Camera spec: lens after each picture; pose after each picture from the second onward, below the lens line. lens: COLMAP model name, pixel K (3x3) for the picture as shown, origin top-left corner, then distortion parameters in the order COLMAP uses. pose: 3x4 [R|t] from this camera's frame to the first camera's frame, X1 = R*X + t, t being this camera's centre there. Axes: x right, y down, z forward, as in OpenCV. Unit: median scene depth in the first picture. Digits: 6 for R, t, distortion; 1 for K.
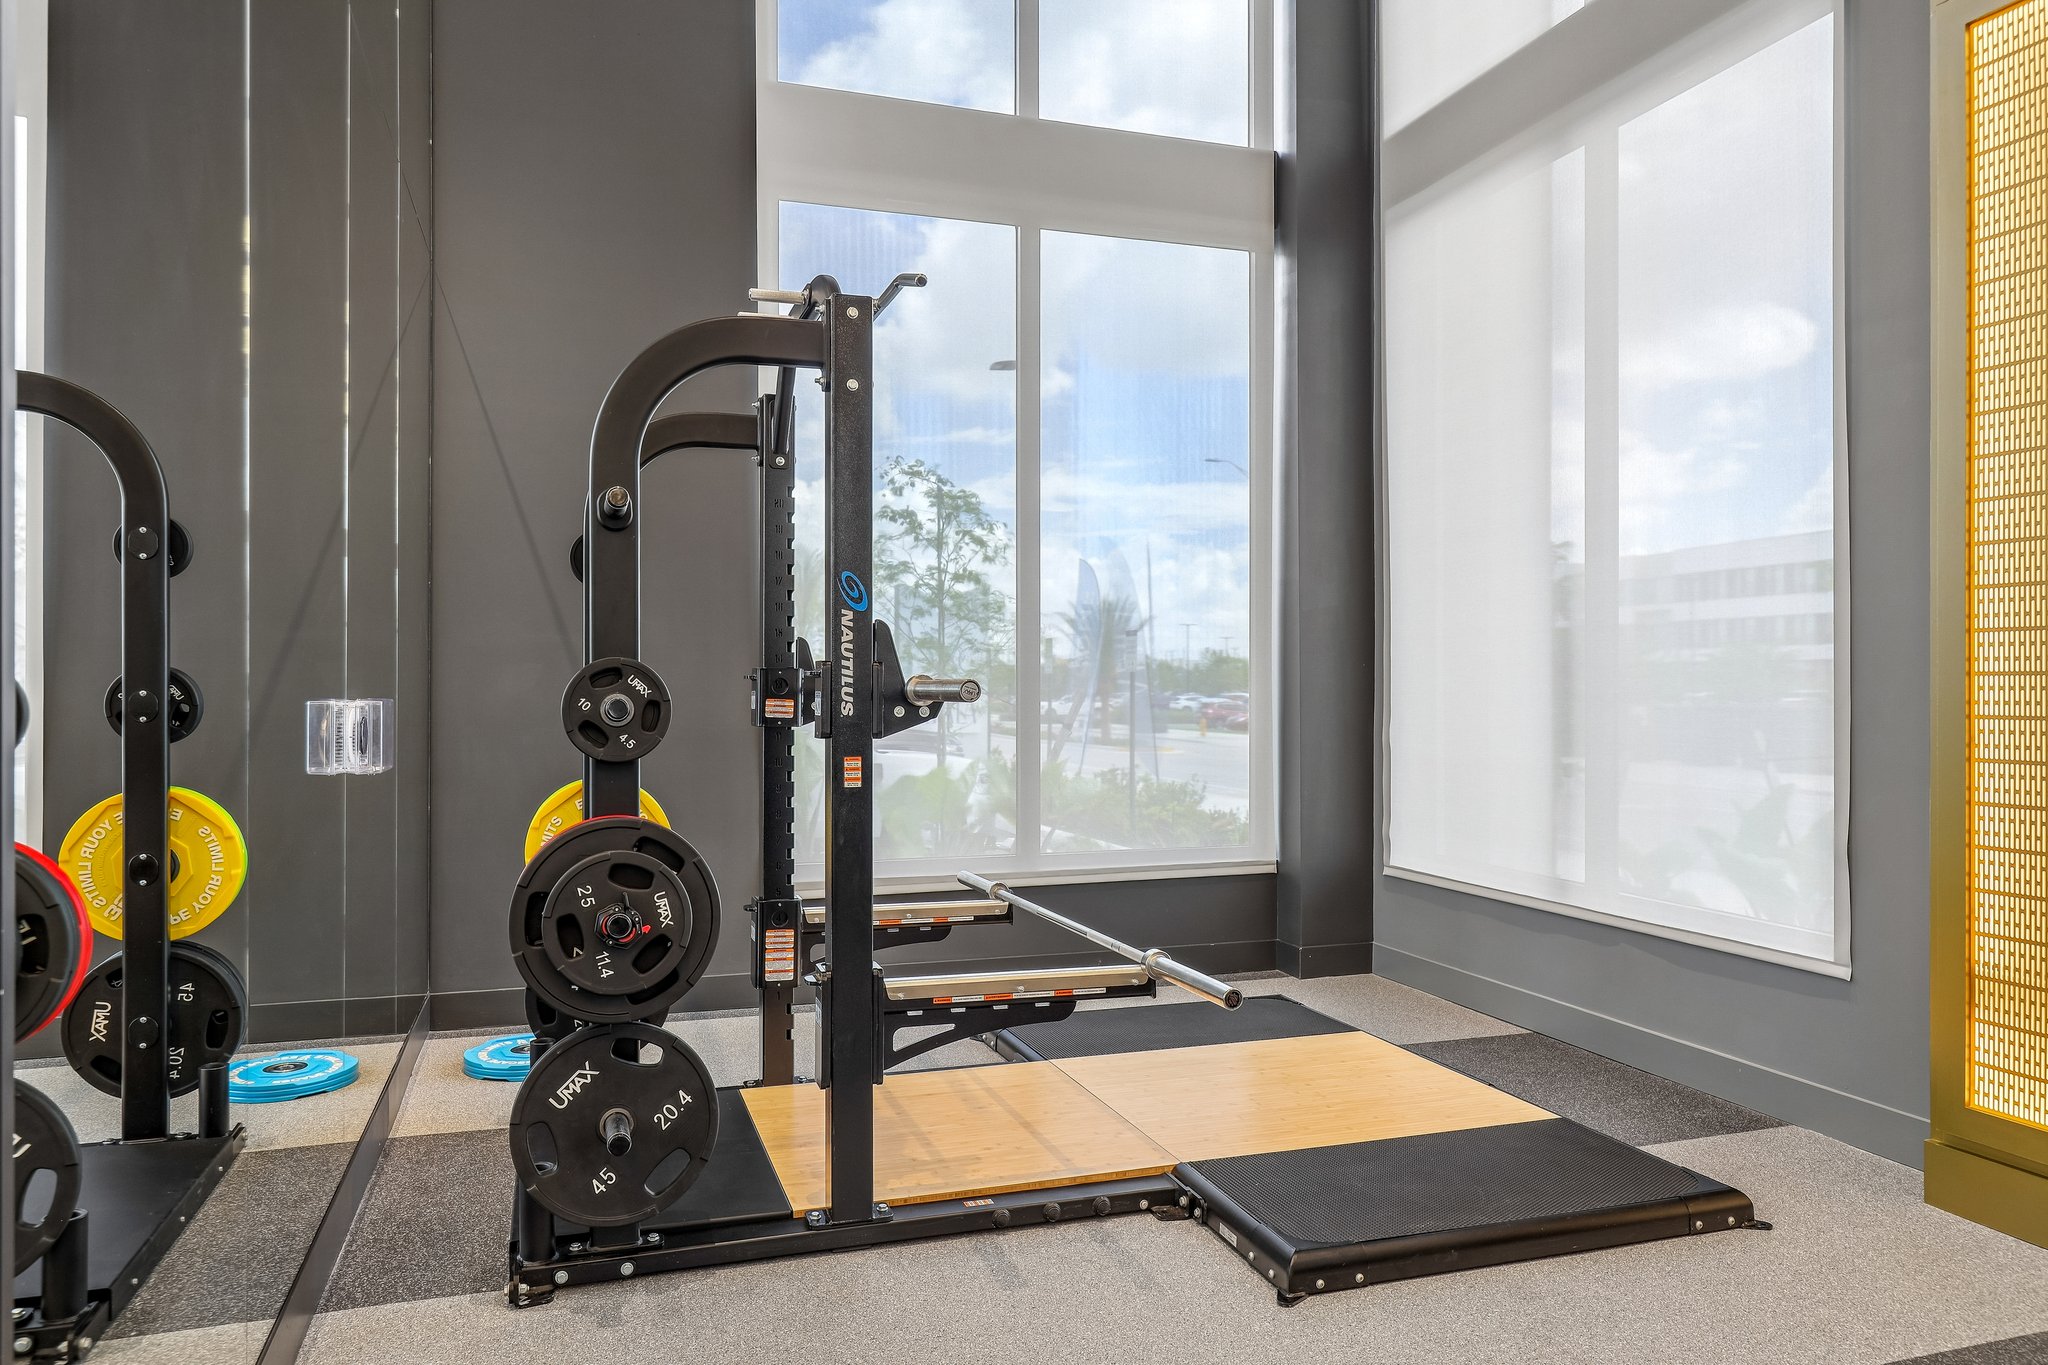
lens RADIAL K [[1406.9, 0, 1027.8], [0, 1406.9, 683.9], [0, 0, 1]] dist [-0.000336, -0.000237]
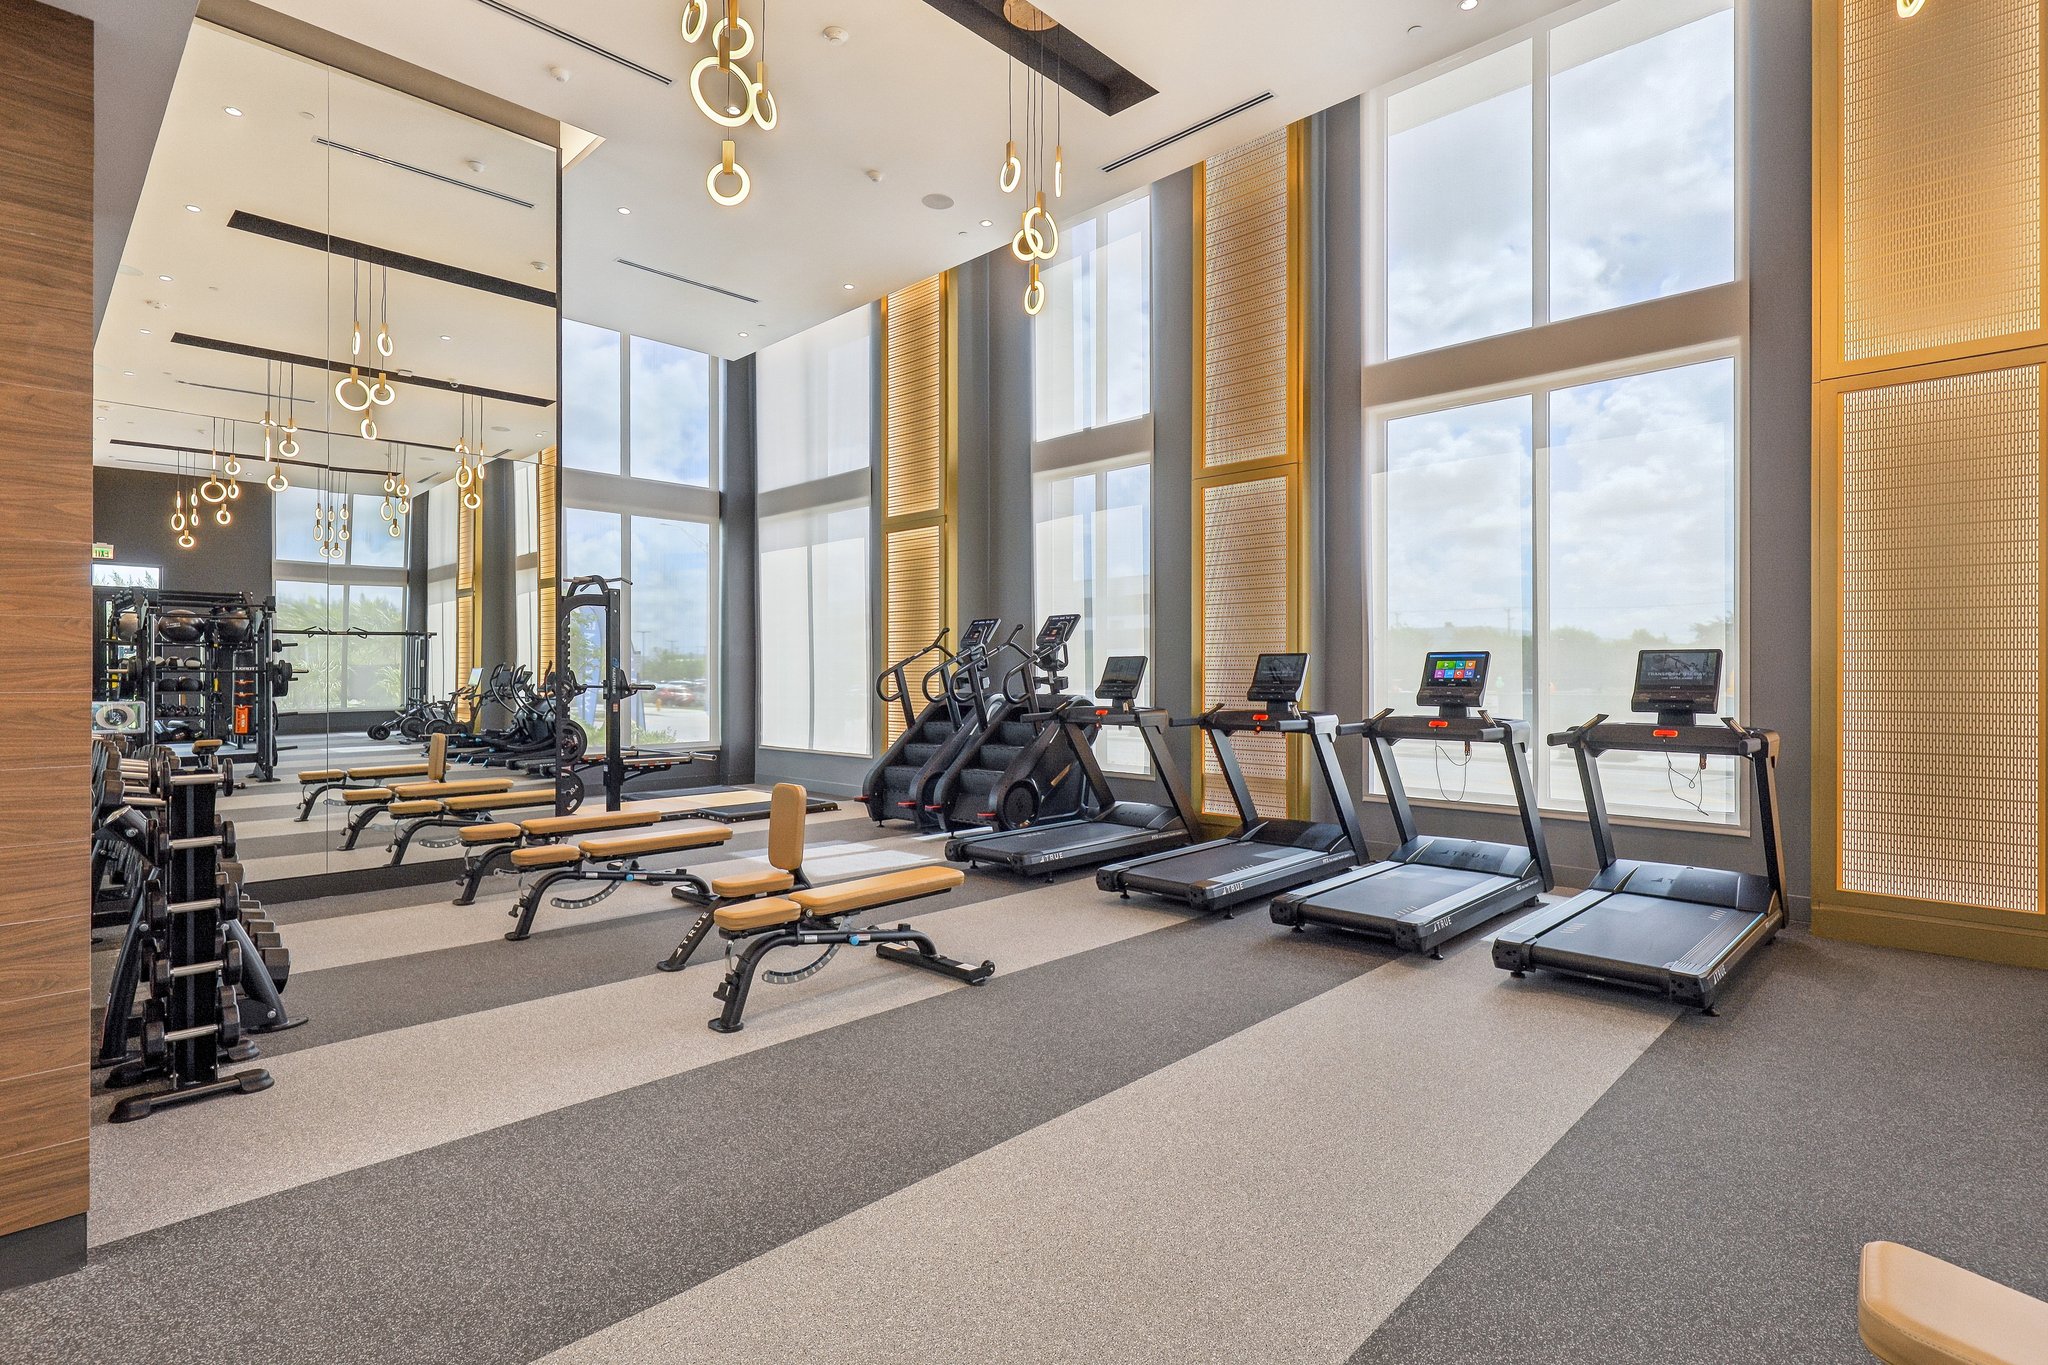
lens RADIAL K [[988.4, 0, 1035.3], [0, 988.4, 679.9], [0, 0, 1]] dist [0.001849, 0.000017]
pose [[0.882115, -0.007596, 0.470972, -0.207239], [0.007157, 0.999971, 0.002722, -0.008208], [-0.470979, 0.000970, 0.882144, -1.074746]]
